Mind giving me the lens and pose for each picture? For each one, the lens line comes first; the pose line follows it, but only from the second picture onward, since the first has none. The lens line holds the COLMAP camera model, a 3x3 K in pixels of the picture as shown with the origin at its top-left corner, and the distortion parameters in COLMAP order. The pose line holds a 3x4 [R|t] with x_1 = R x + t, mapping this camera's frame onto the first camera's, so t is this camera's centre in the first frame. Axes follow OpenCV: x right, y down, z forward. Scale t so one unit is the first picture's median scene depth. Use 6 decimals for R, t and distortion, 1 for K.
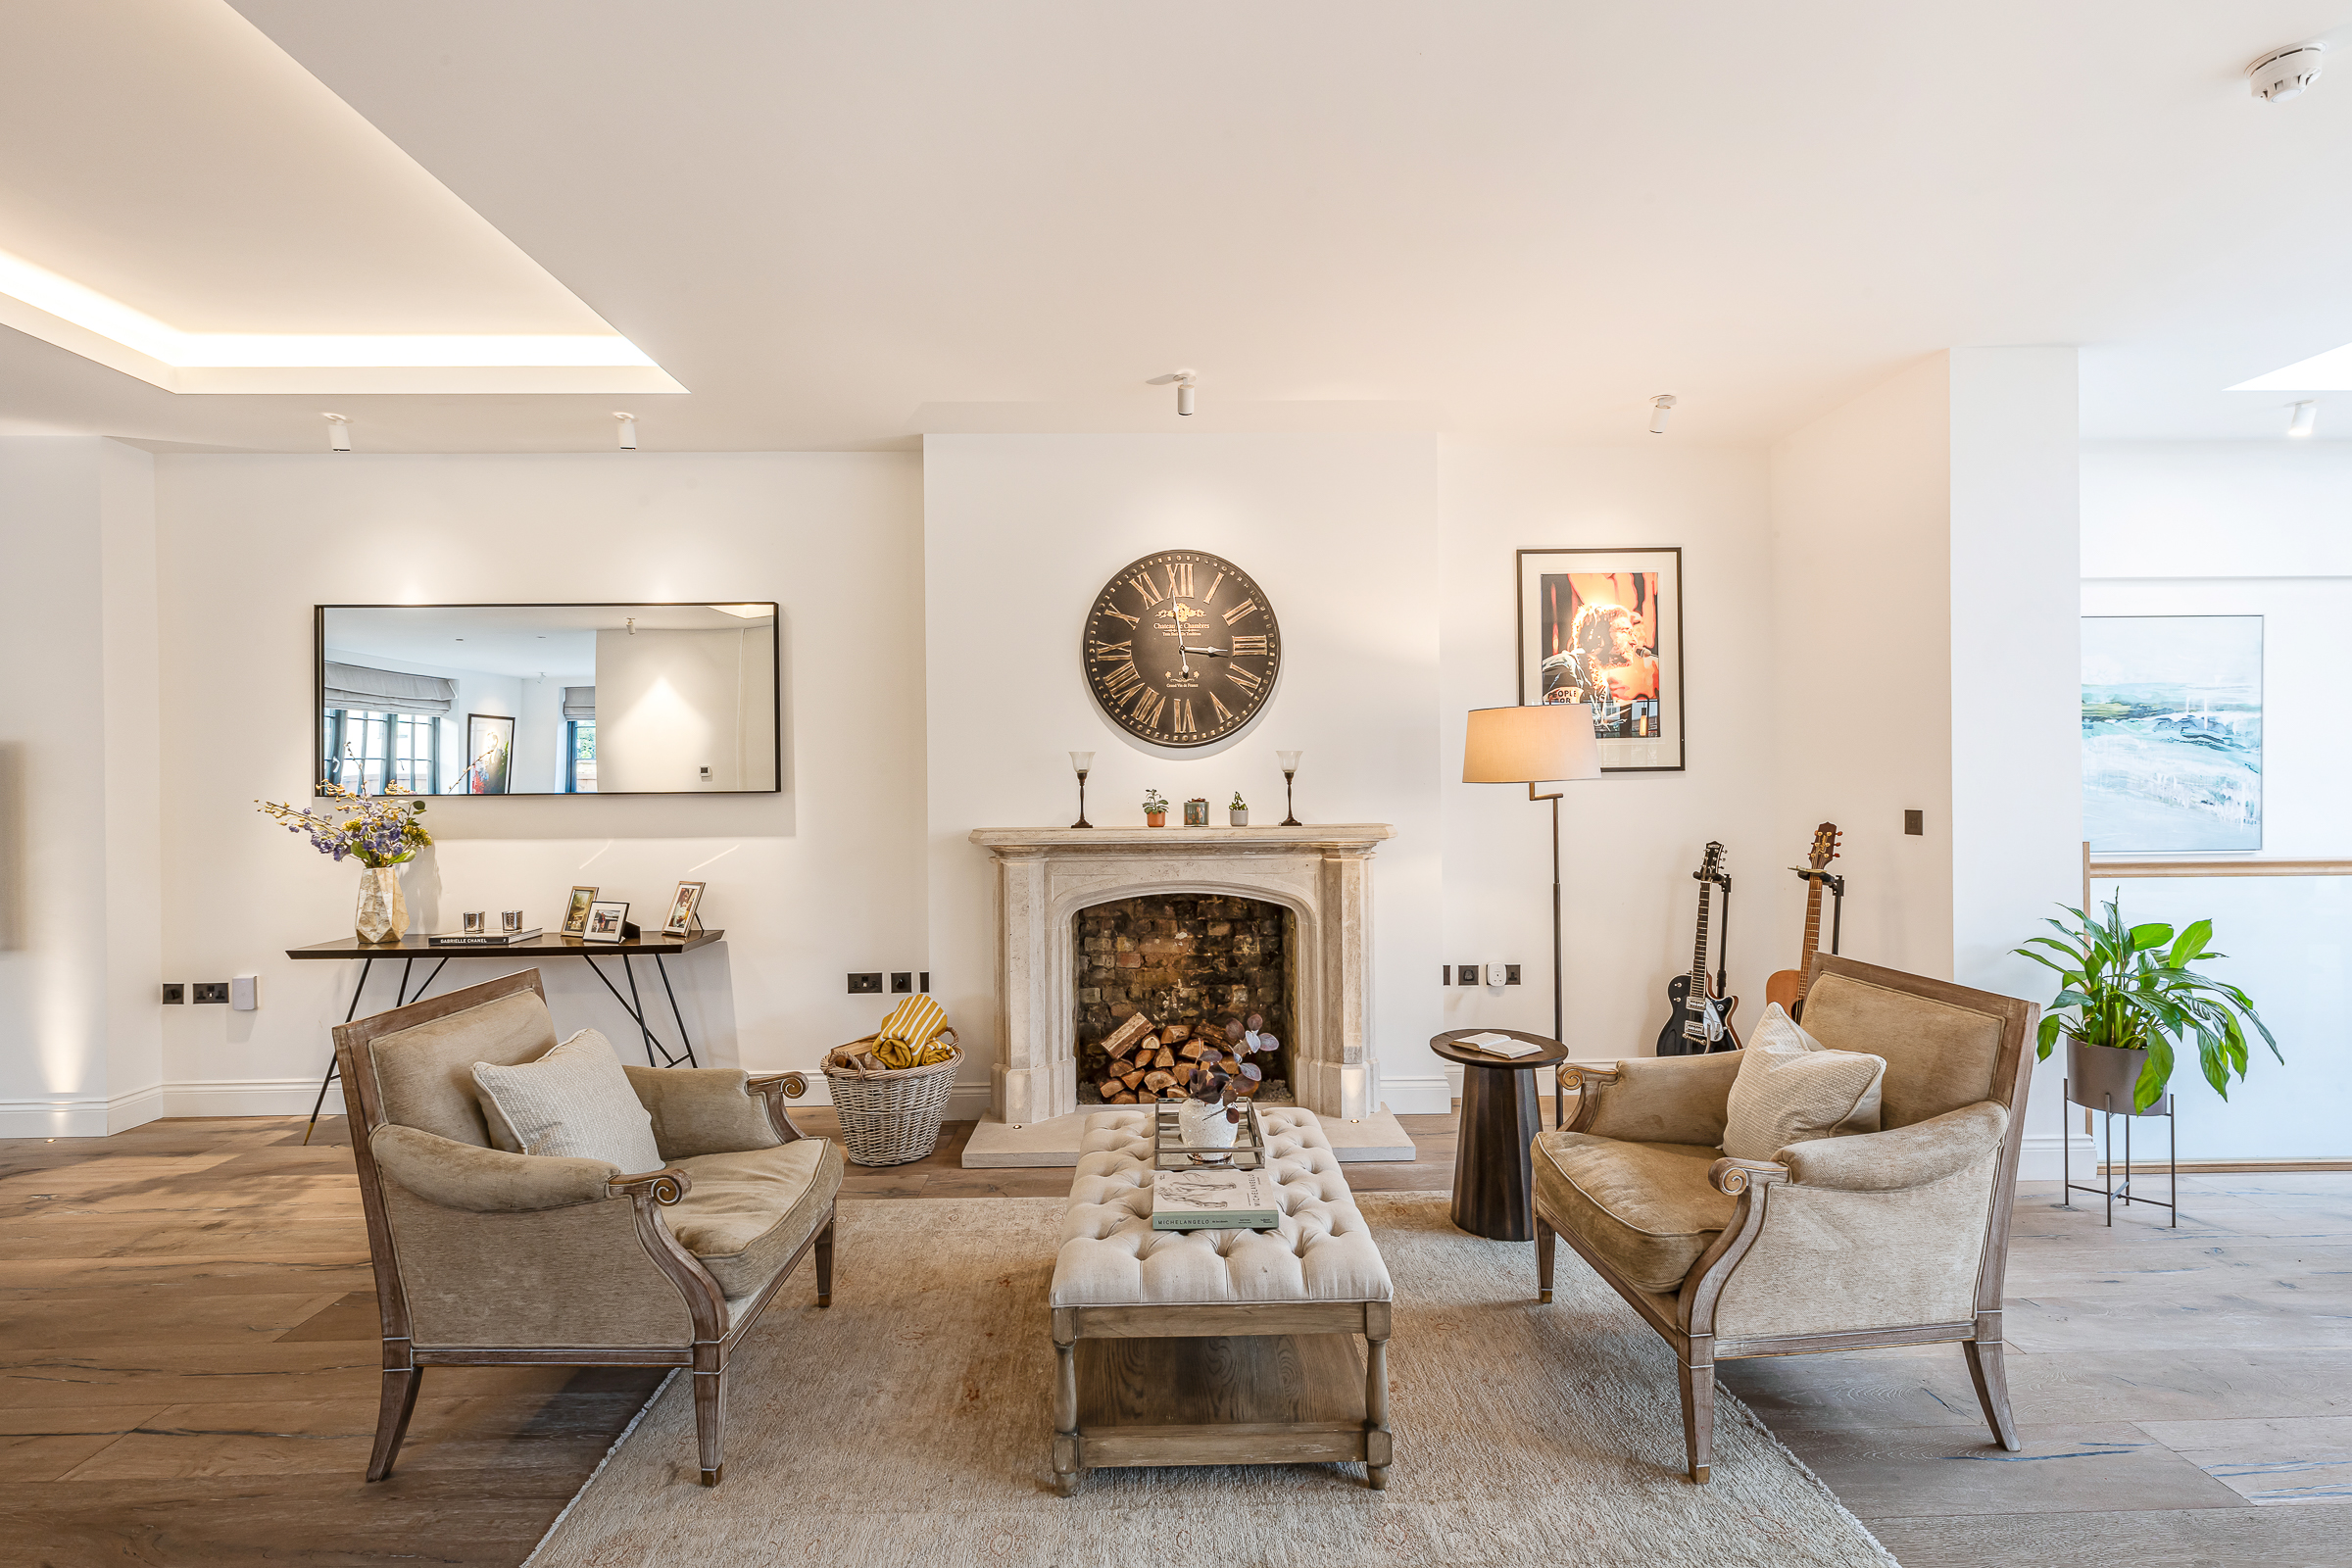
lens RADIAL K [[1075.8, 0, 1174.0], [0, 1075.8, 781.1], [0, 0, 1]] dist [-0.000533, -0.000224]
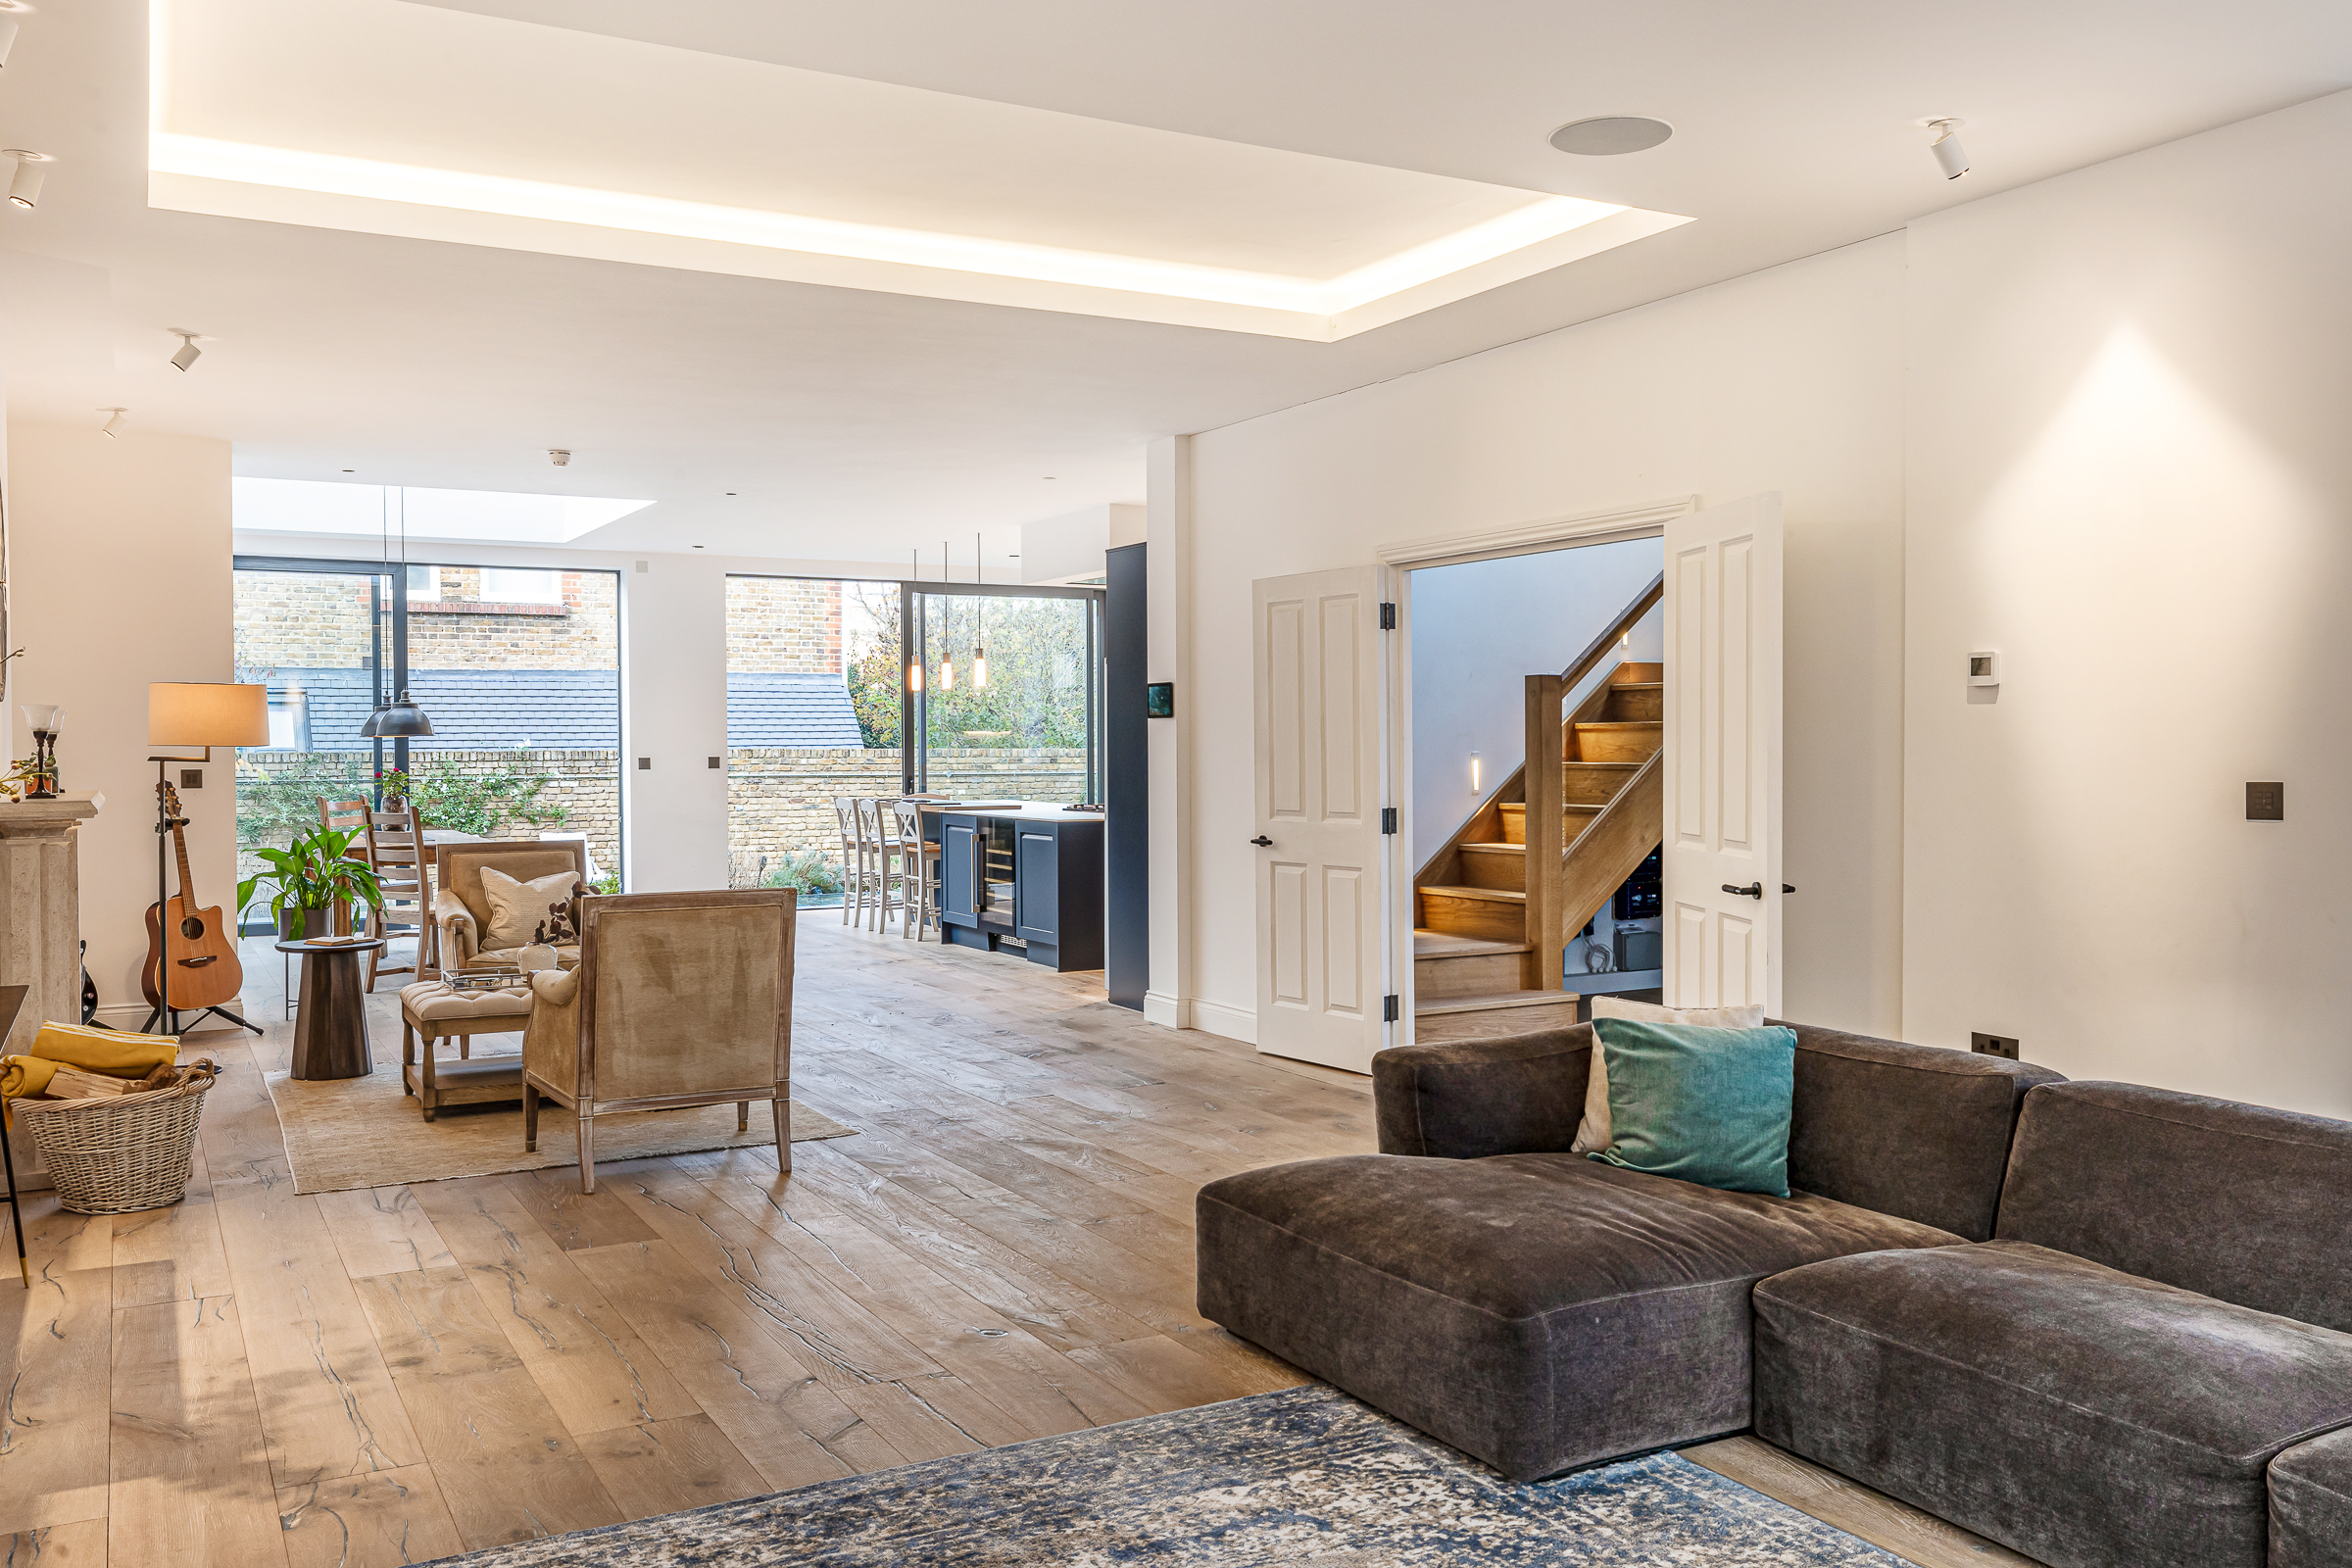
lens RADIAL K [[1908.0, 0, 1176.3], [0, 1908.0, 778.6], [0, 0, 1]] dist [-0.000198, -0.000044]
pose [[-0.454438, -0.007046, 0.890750, -2.225546], [0.004039, 0.999942, 0.009971, 0.017529], [-0.890769, 0.008129, -0.454384, 1.108069]]
